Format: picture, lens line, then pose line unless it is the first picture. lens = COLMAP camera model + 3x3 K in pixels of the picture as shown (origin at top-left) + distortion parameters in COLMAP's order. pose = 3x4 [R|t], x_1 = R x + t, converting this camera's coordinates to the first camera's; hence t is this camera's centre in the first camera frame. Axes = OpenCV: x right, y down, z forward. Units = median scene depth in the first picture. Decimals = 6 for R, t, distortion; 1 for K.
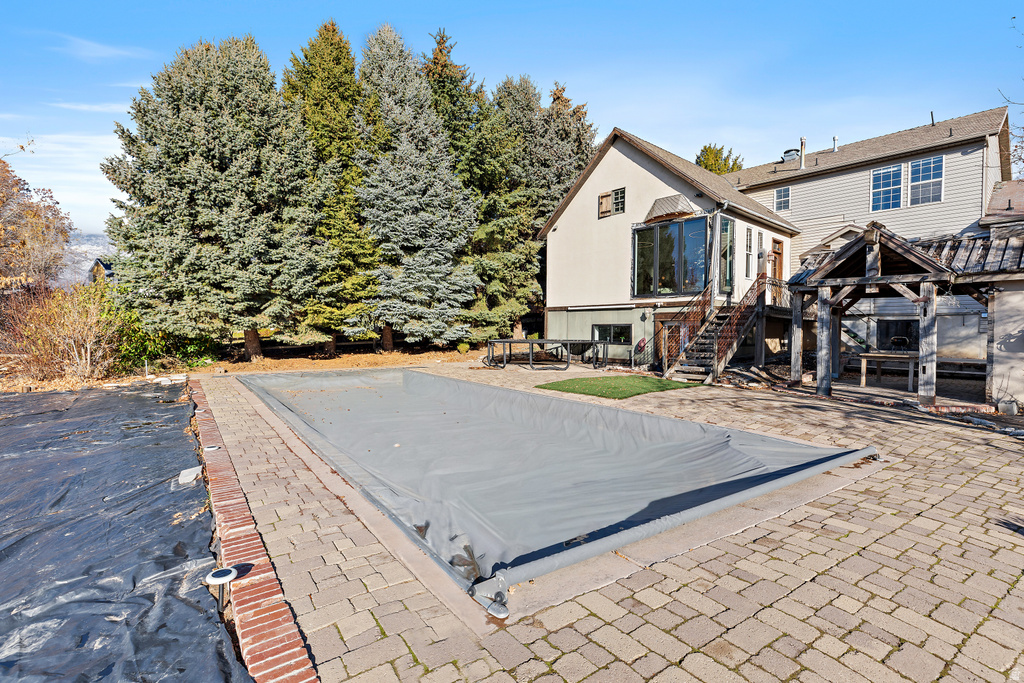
lens RADIAL K [[478.6, 0, 517.6], [0, 478.6, 341.8], [0, 0, 1]] dist [-0.001684, -0.000059]
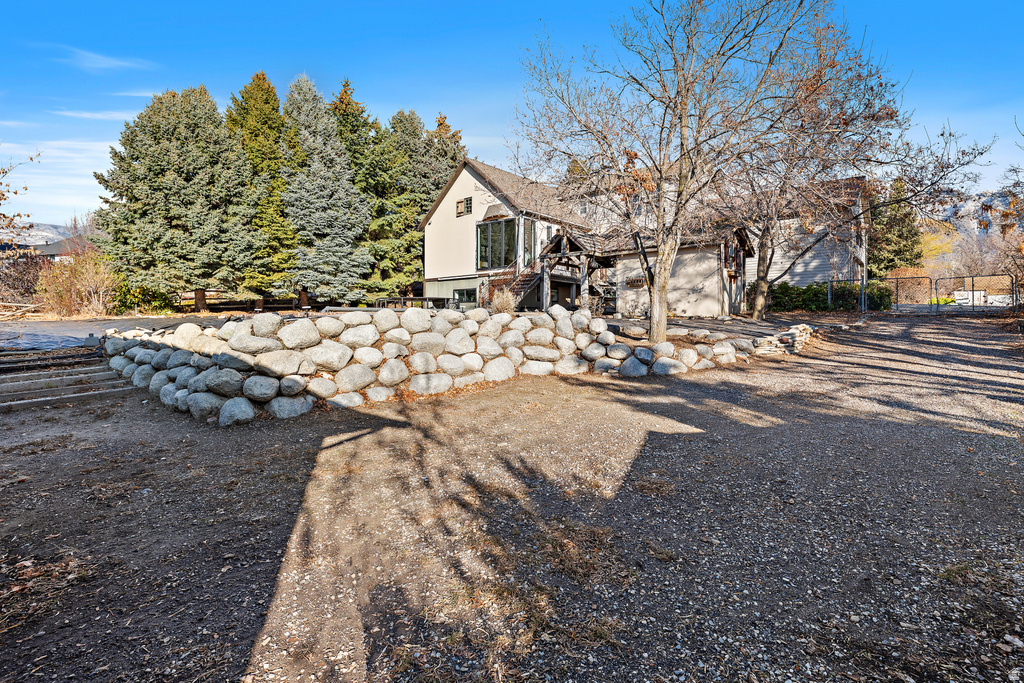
lens RADIAL K [[485.6, 0, 517.4], [0, 485.6, 317.8], [0, 0, 1]] dist [0.000643, 0.000124]
pose [[0.989672, -0.007107, 0.143177, 0.151484], [0.011805, 0.999419, -0.031984, 0.108038], [-0.142867, 0.033344, 0.989180, -0.524207]]
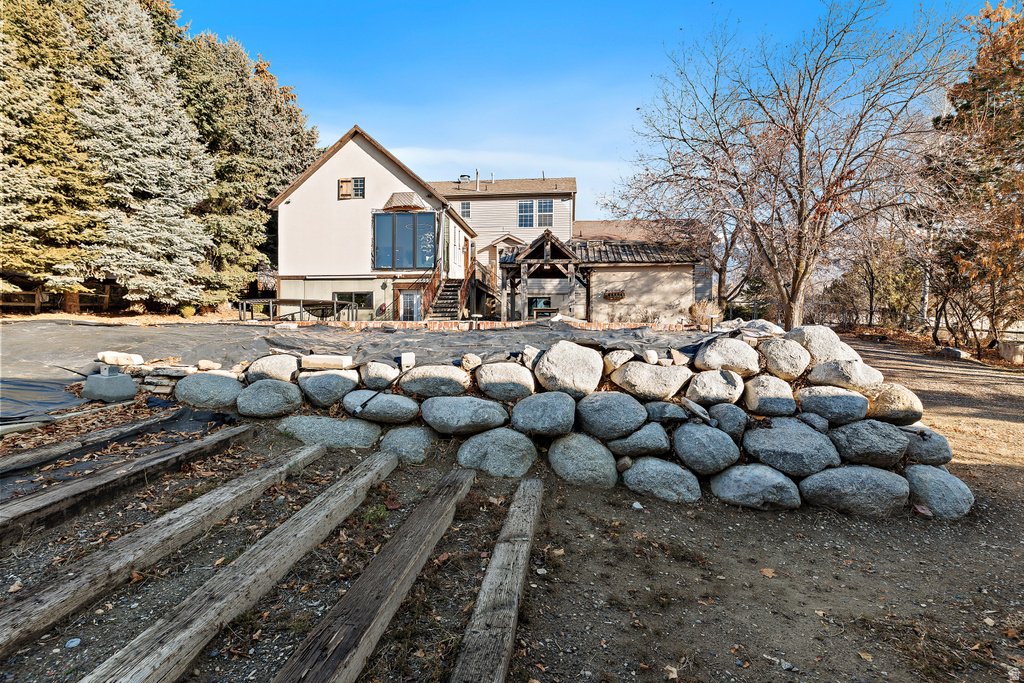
lens RADIAL K [[478.6, 0, 517.6], [0, 478.6, 341.8], [0, 0, 1]] dist [-0.001684, -0.000059]
pose [[0.739212, -0.016388, 0.673274, -0.316170], [0.016751, 0.999842, 0.005945, 0.090796], [-0.673265, 0.006884, 0.739369, -0.144100]]
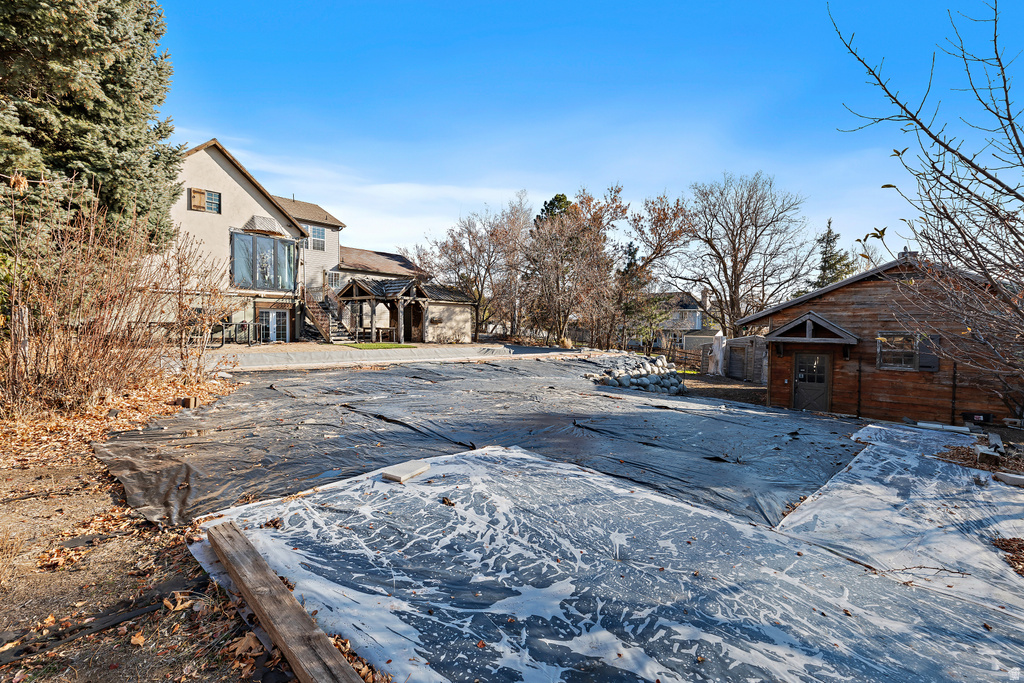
lens RADIAL K [[459.8, 0, 512.0], [0, 459.8, 341.5], [0, 0, 1]] dist [-0.000230, 0.000040]
pose [[-0.150614, -0.051557, 0.987247, -1.067154], [0.004105, 0.998598, 0.052776, -0.013492], [-0.988584, 0.012001, -0.150192, 0.480130]]
